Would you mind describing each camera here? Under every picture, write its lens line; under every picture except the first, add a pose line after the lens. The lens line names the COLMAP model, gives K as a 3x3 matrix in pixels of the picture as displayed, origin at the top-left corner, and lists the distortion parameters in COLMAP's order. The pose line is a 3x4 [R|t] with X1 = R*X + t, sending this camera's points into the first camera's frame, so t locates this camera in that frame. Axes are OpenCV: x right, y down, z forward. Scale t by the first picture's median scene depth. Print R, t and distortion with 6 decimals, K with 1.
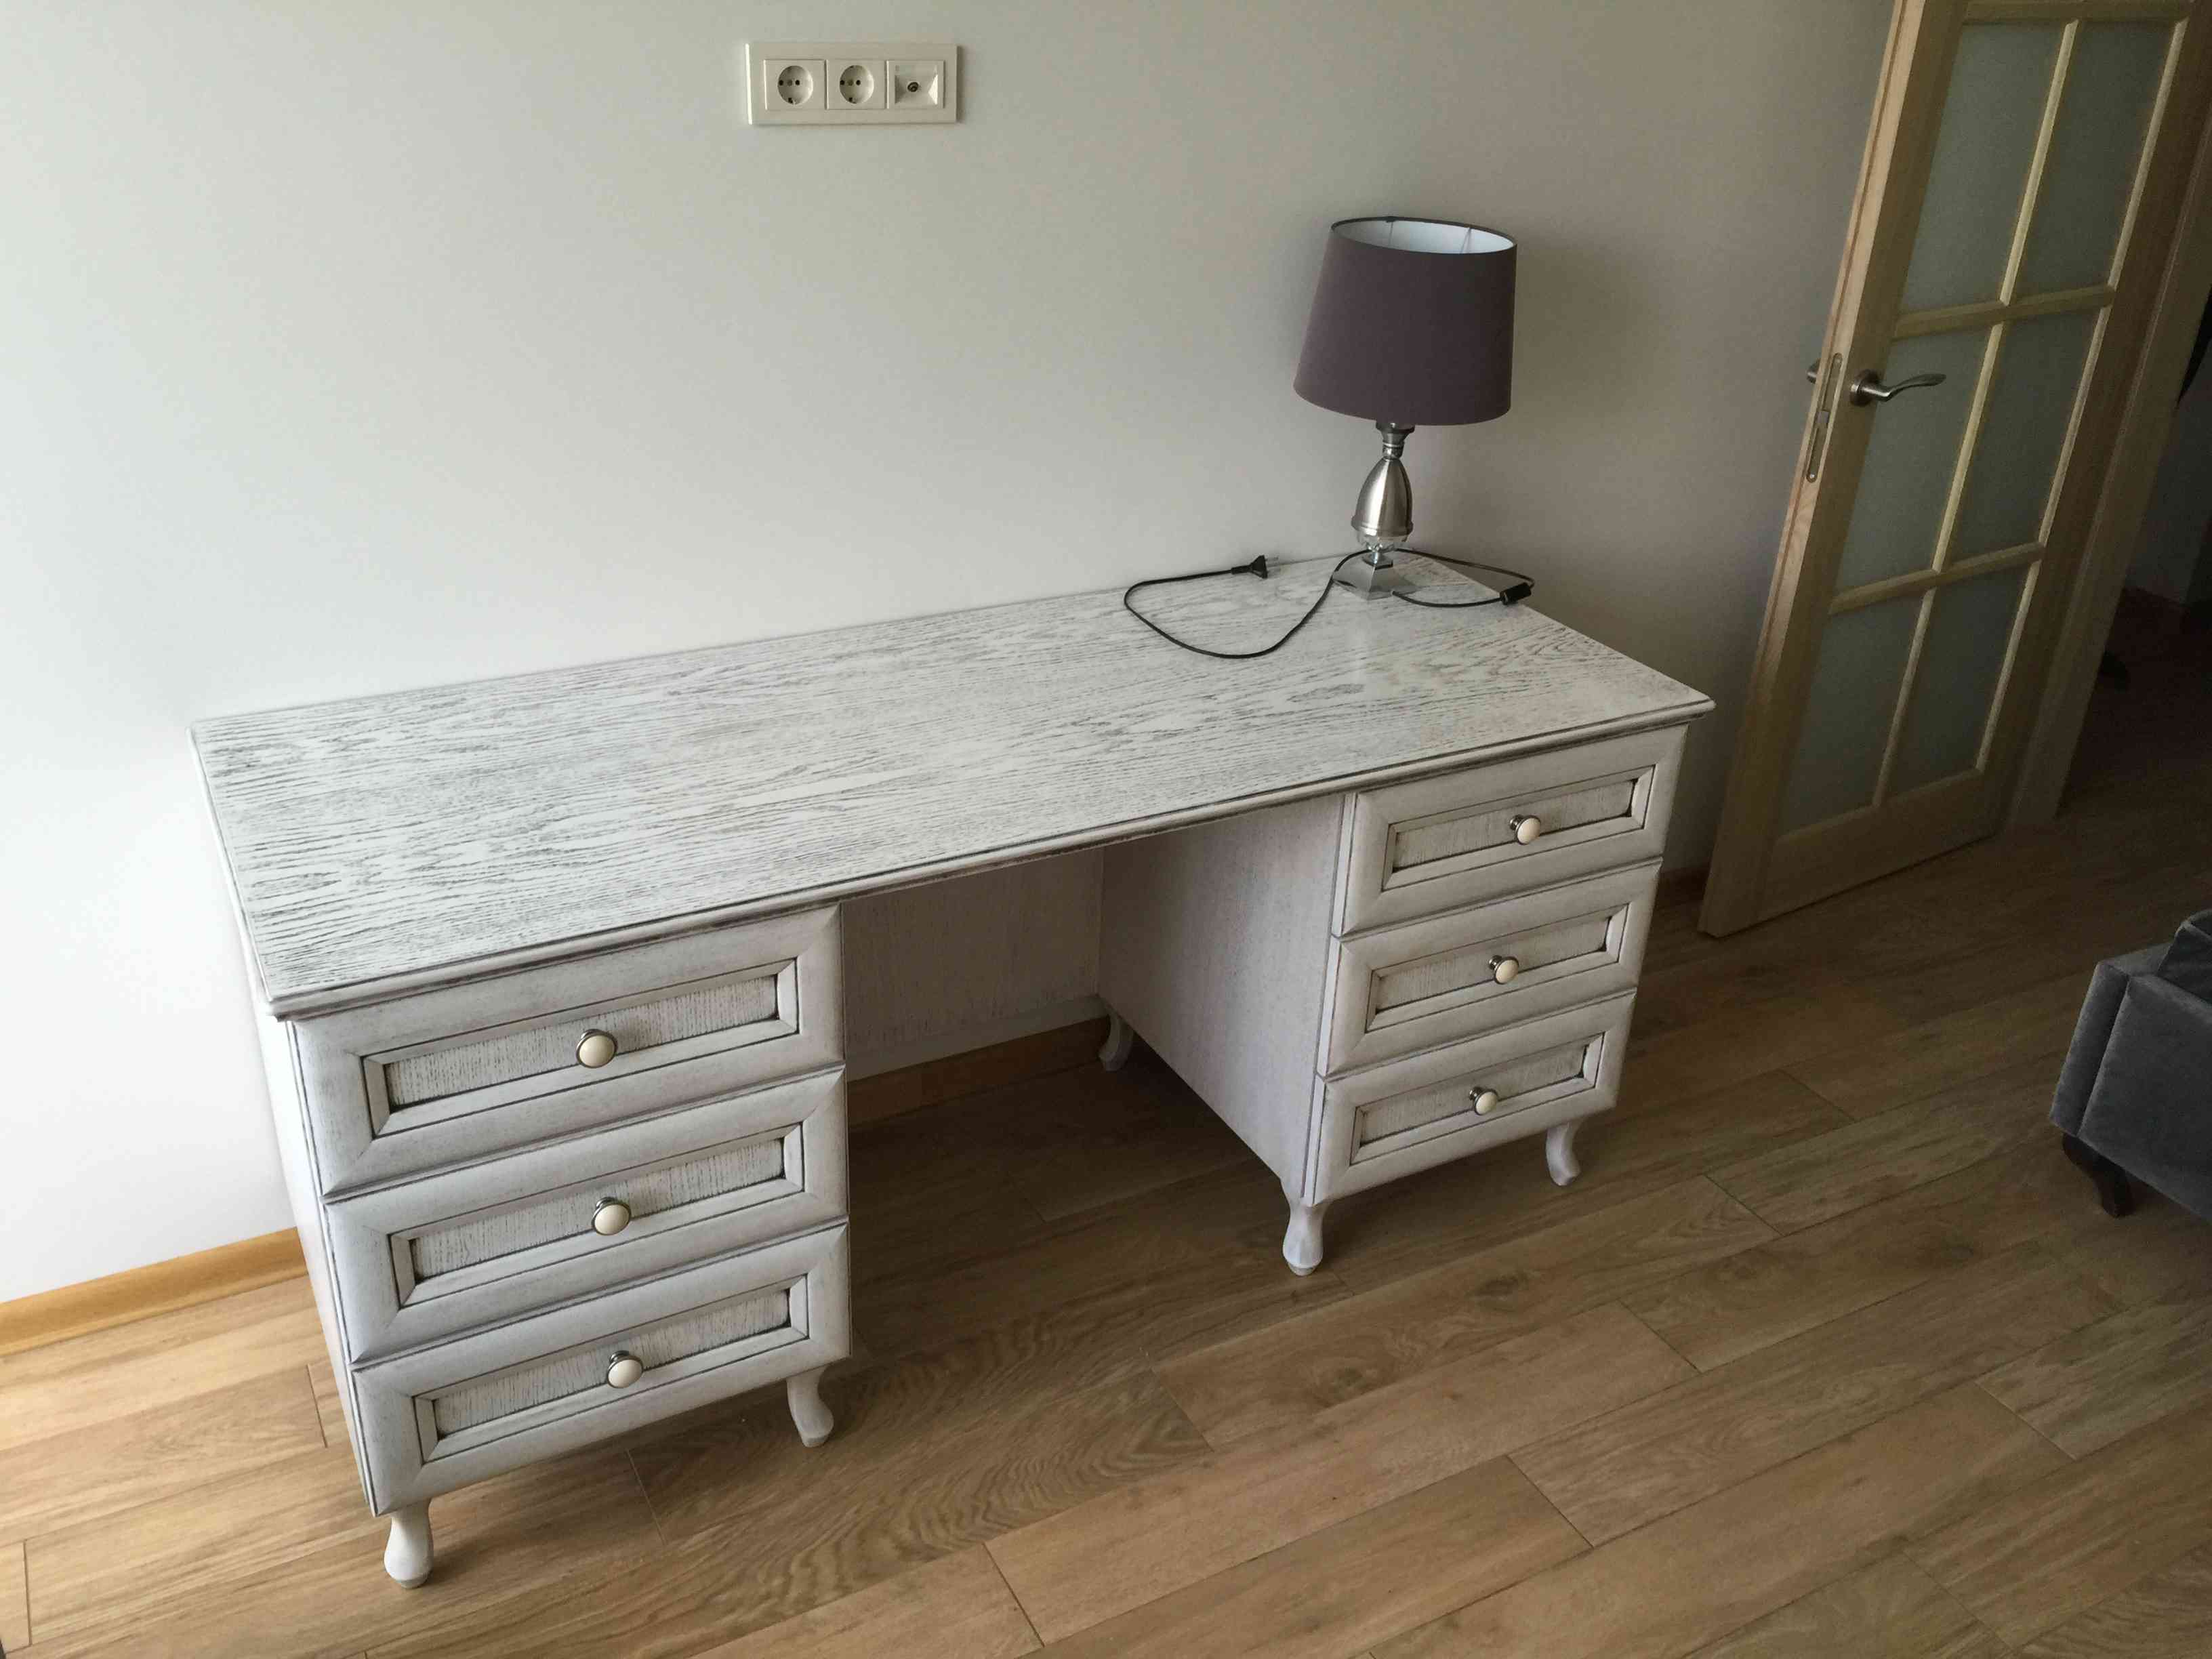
lens RADIAL K [[1890.6, 0, 1108.7], [0, 1890.6, 812.9], [0, 0, 1]] dist [0.062597, -0.106641]
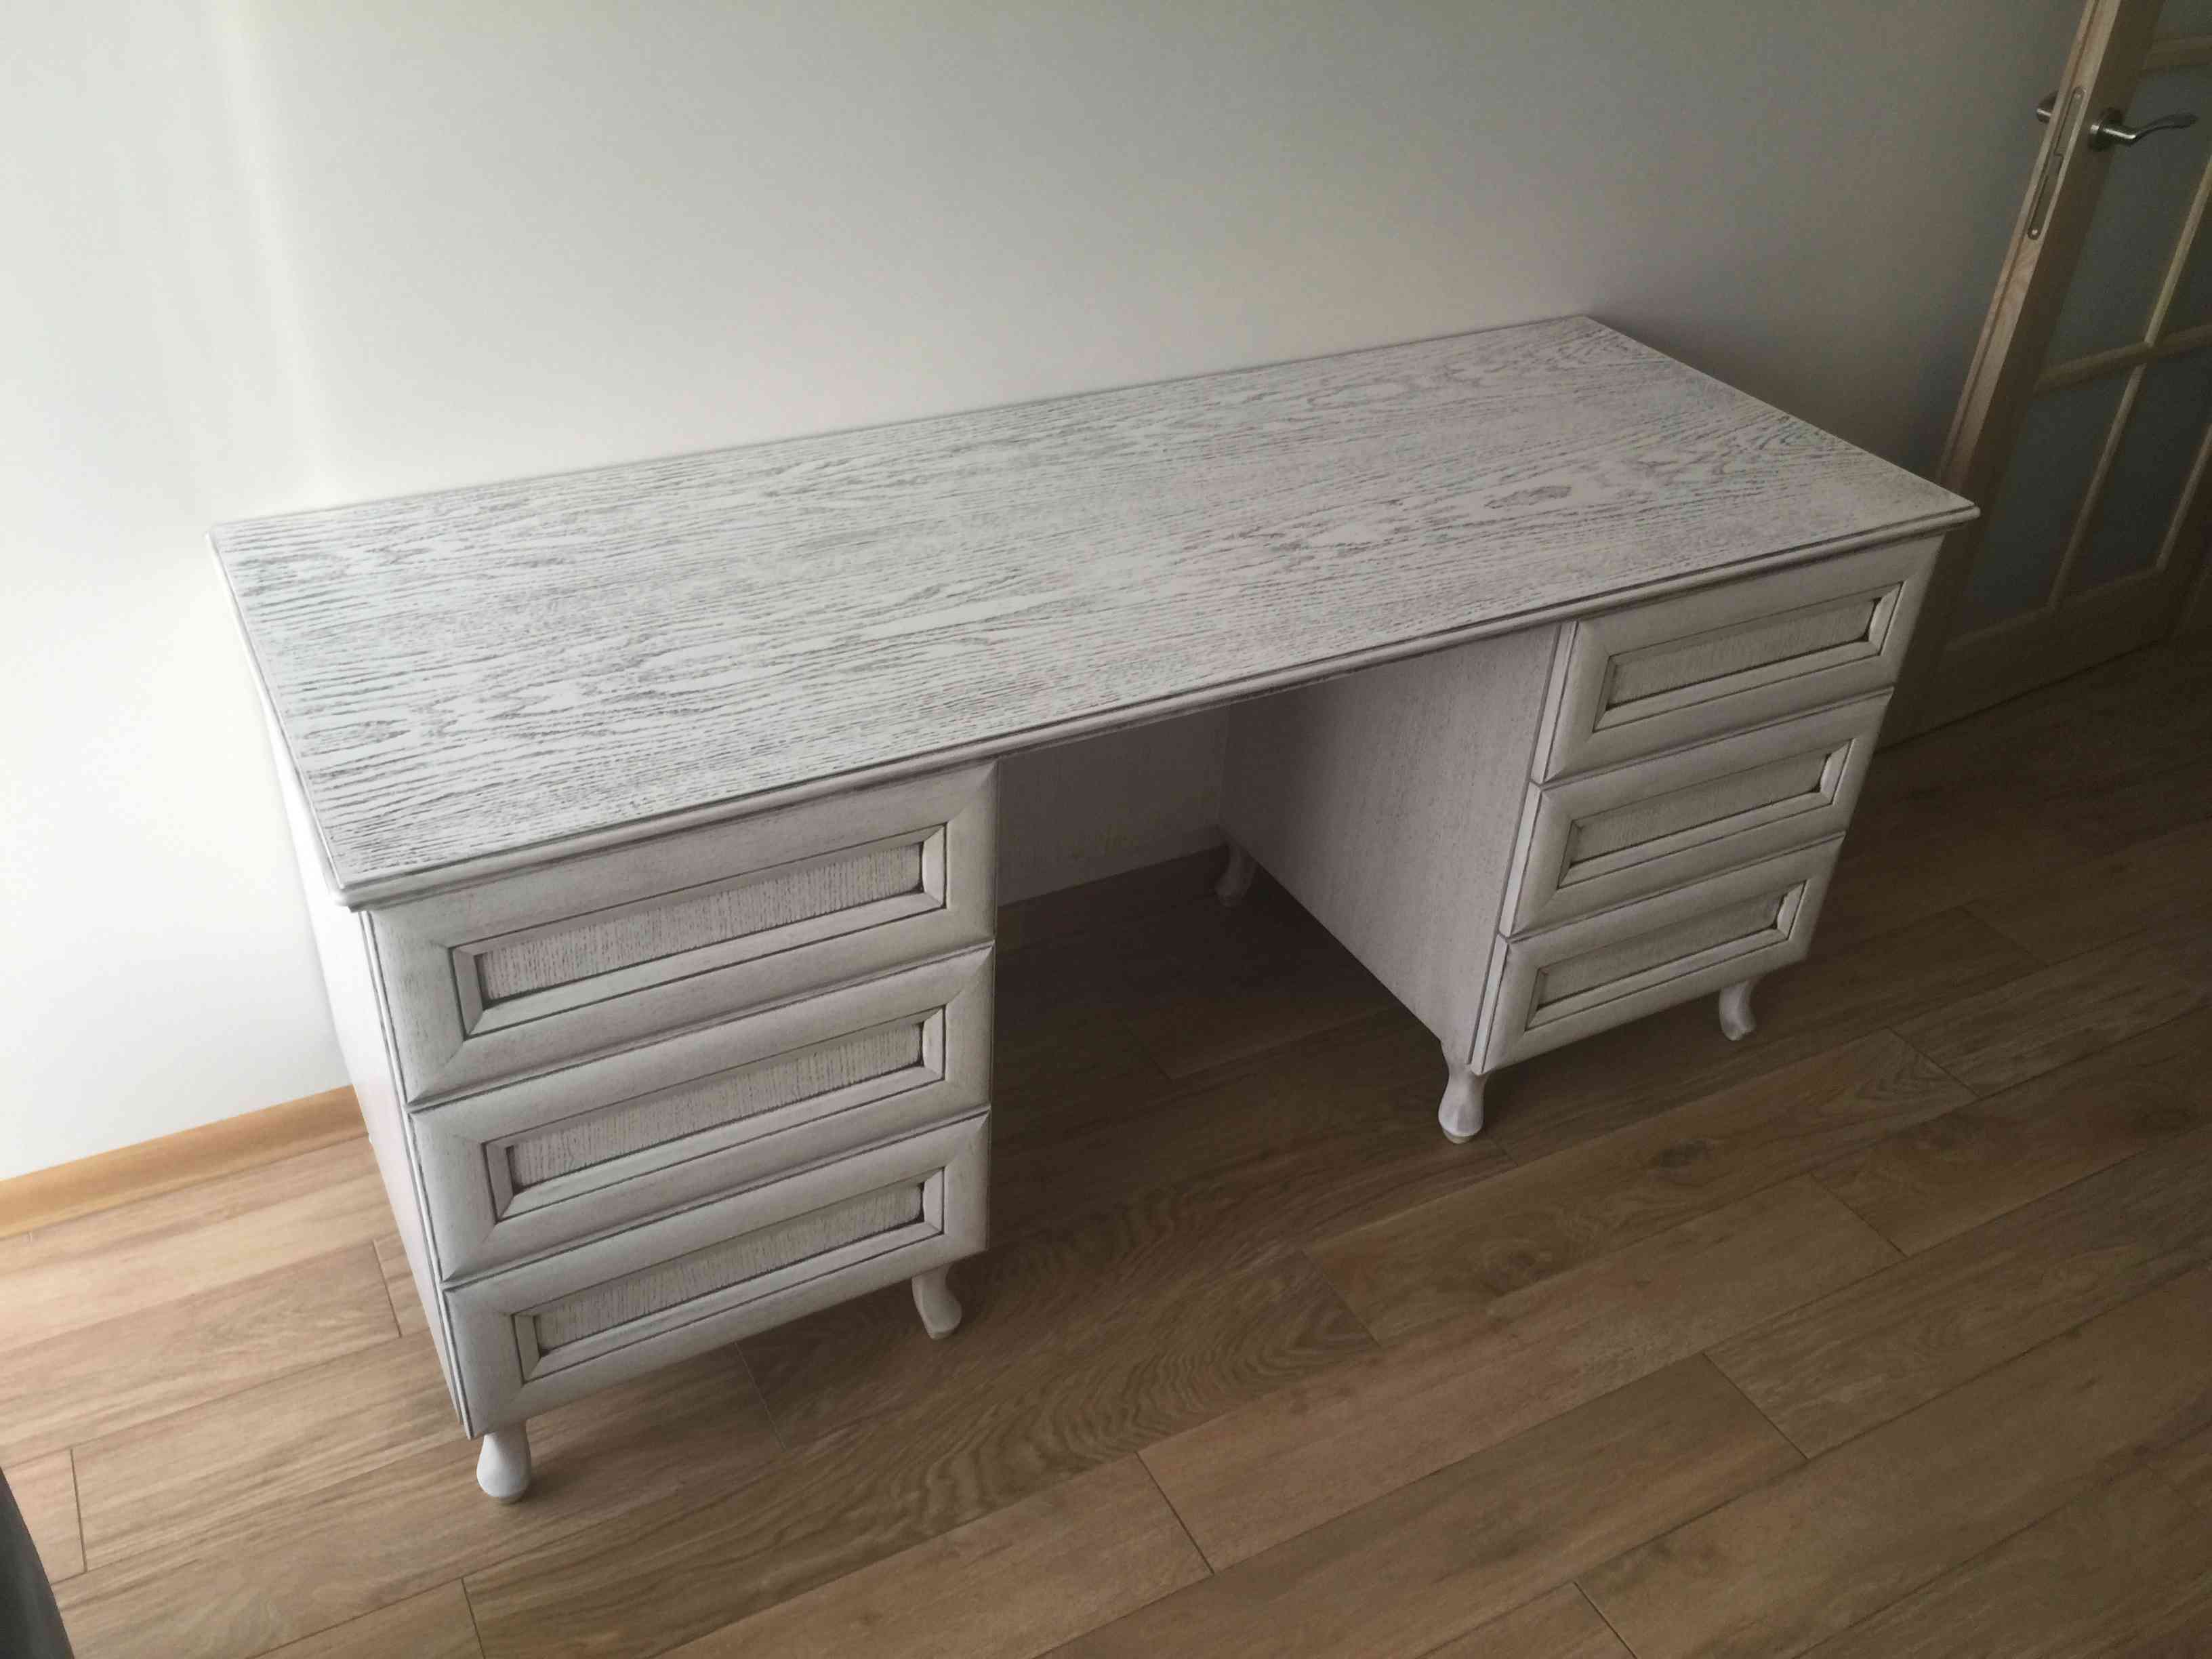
lens RADIAL K [[1910.5, 0, 1106.0], [0, 1910.5, 824.4], [0, 0, 1]] dist [0.068193, -0.096770]
pose [[0.999973, 0.007359, -0.000315, -0.079711], [-0.007257, 0.991662, 0.128663, -0.028753], [0.001259, -0.128657, 0.991688, 0.128846]]
